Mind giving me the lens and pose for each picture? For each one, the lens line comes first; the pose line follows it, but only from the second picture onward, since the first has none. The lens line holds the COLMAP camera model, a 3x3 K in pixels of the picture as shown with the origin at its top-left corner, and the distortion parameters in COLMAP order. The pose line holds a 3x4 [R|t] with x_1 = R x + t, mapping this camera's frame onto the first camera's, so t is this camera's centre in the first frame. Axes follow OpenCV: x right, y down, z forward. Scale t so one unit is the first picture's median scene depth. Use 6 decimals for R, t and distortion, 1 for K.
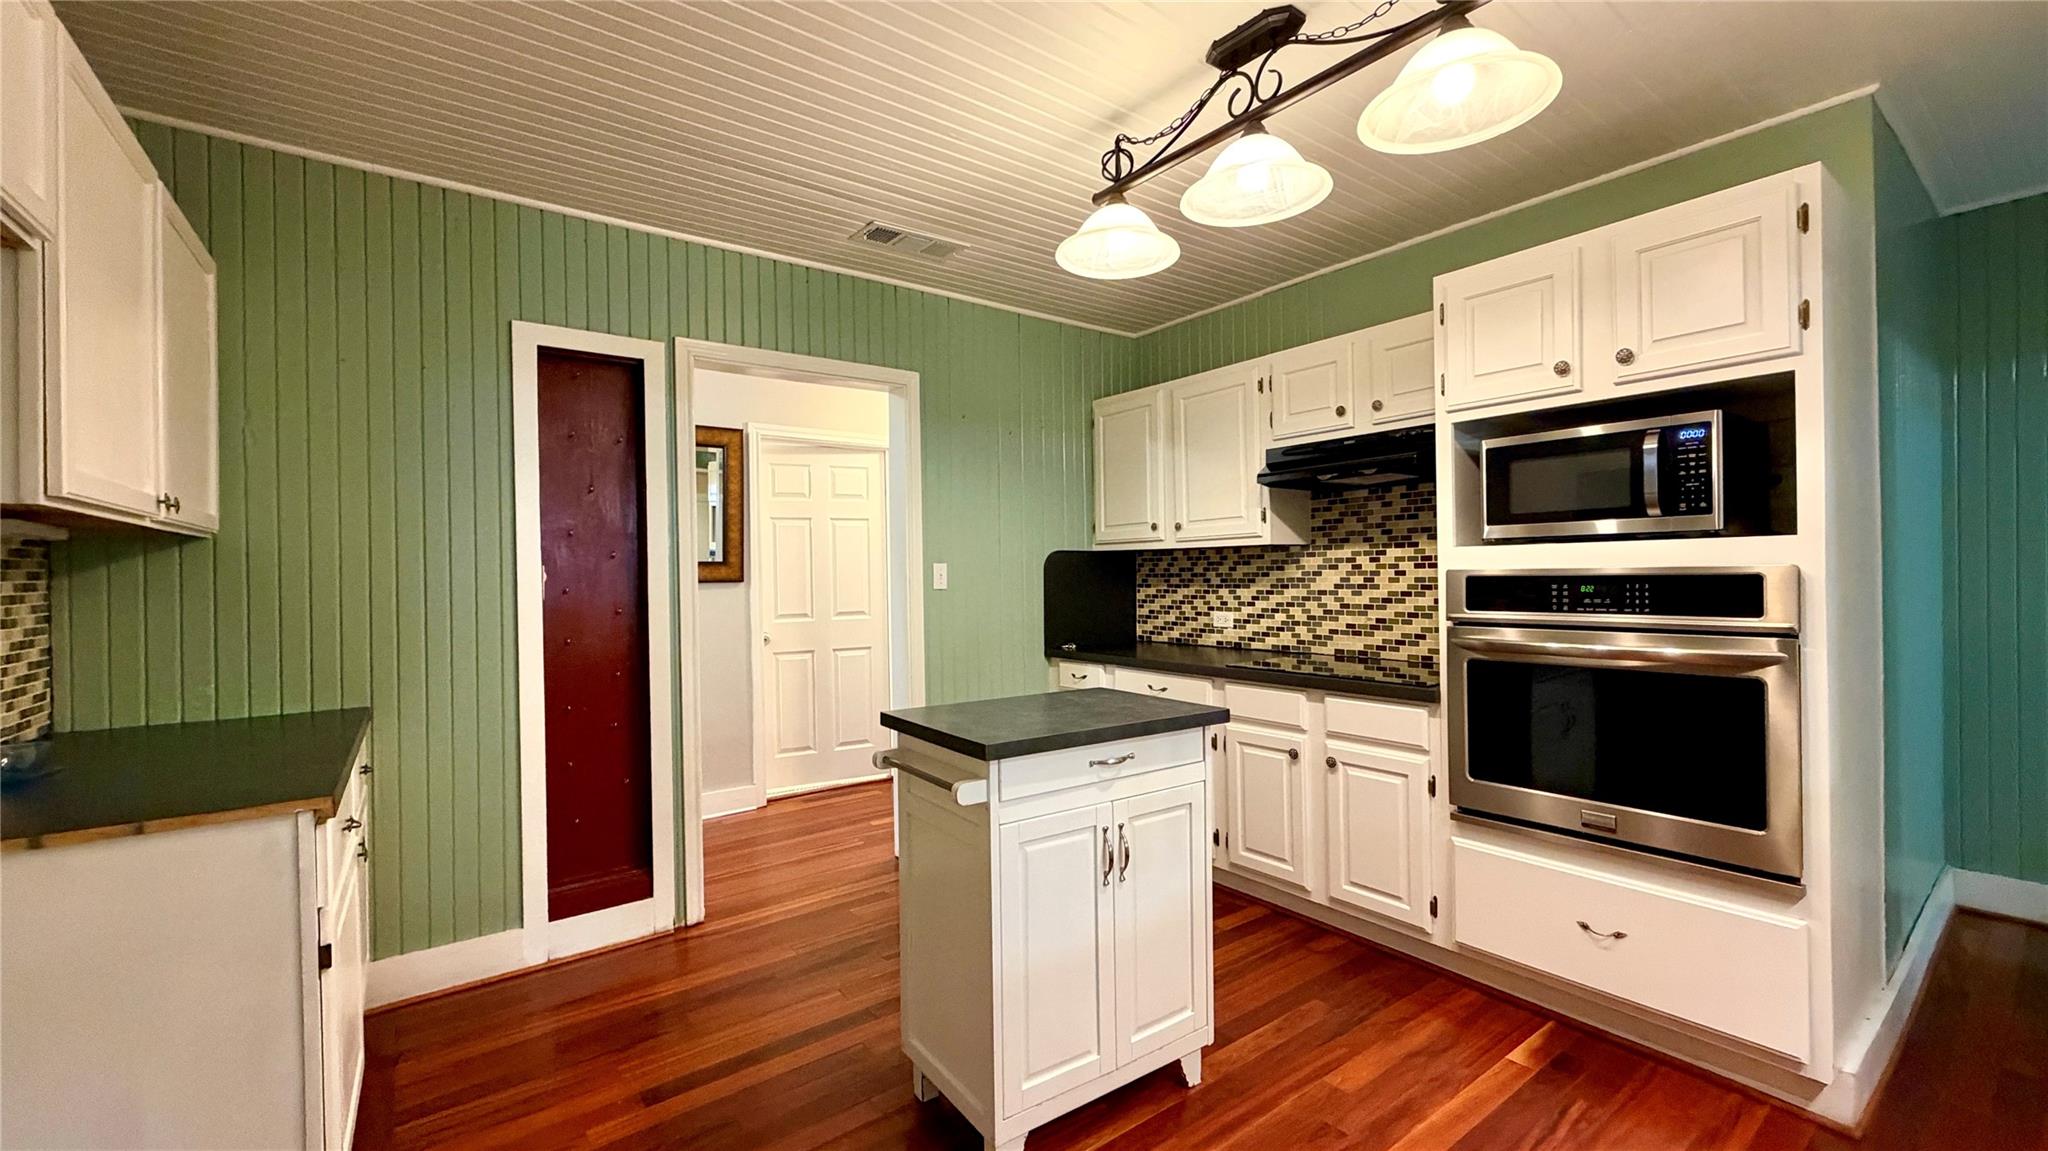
lens RADIAL K [[814.3, 0, 1029.3], [0, 814.3, 574.5], [0, 0, 1]] dist [-0.000166, -0.000079]
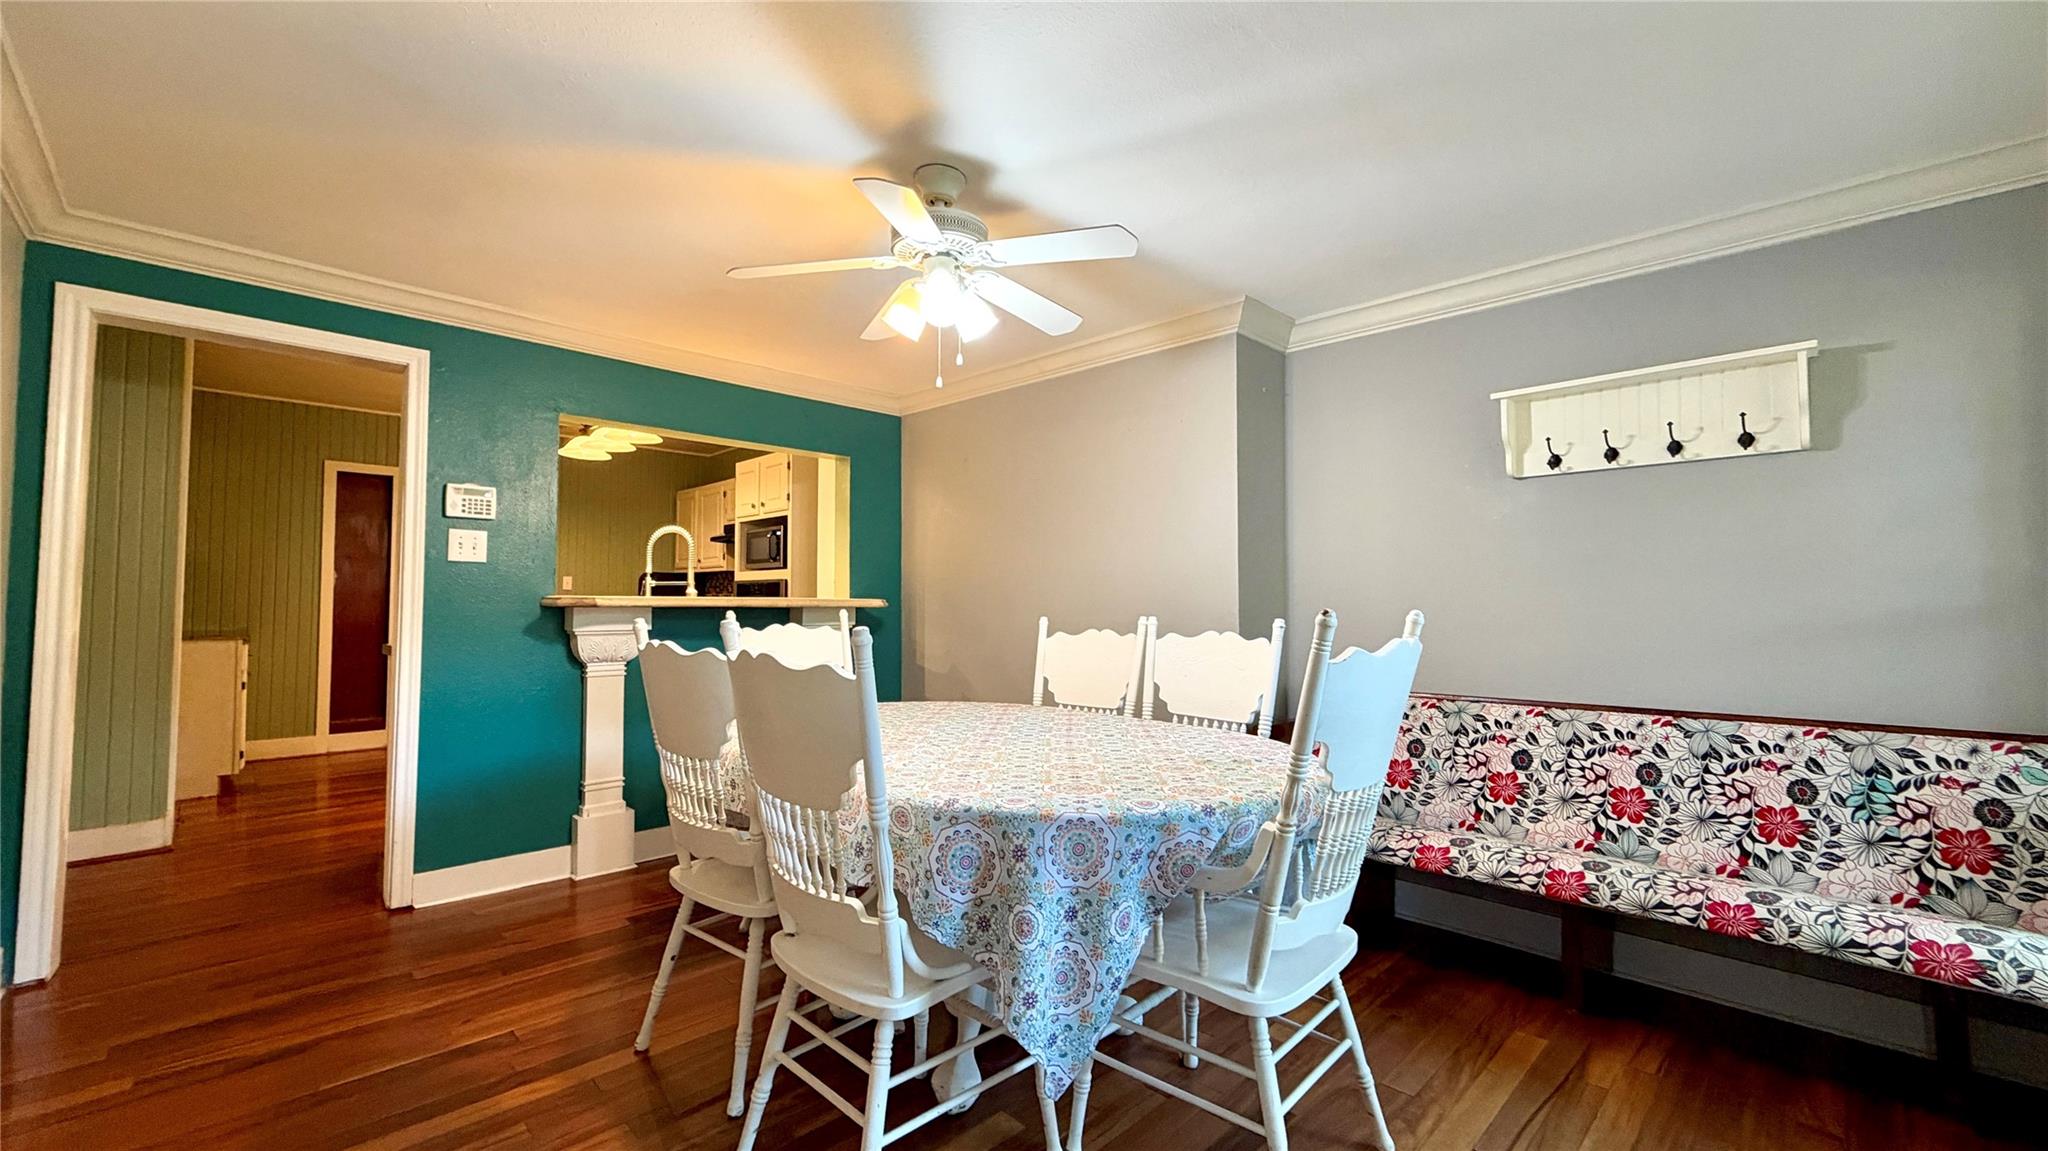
lens RADIAL K [[814.3, 0, 1021.8], [0, 814.3, 572.8], [0, 0, 1]] dist [-0.000166, -0.000079]
pose [[0.986282, 0.021715, 0.163638, 0.875780], [-0.014338, 0.998833, -0.046127, 0.069230], [-0.164448, 0.043147, 0.985442, -1.476111]]
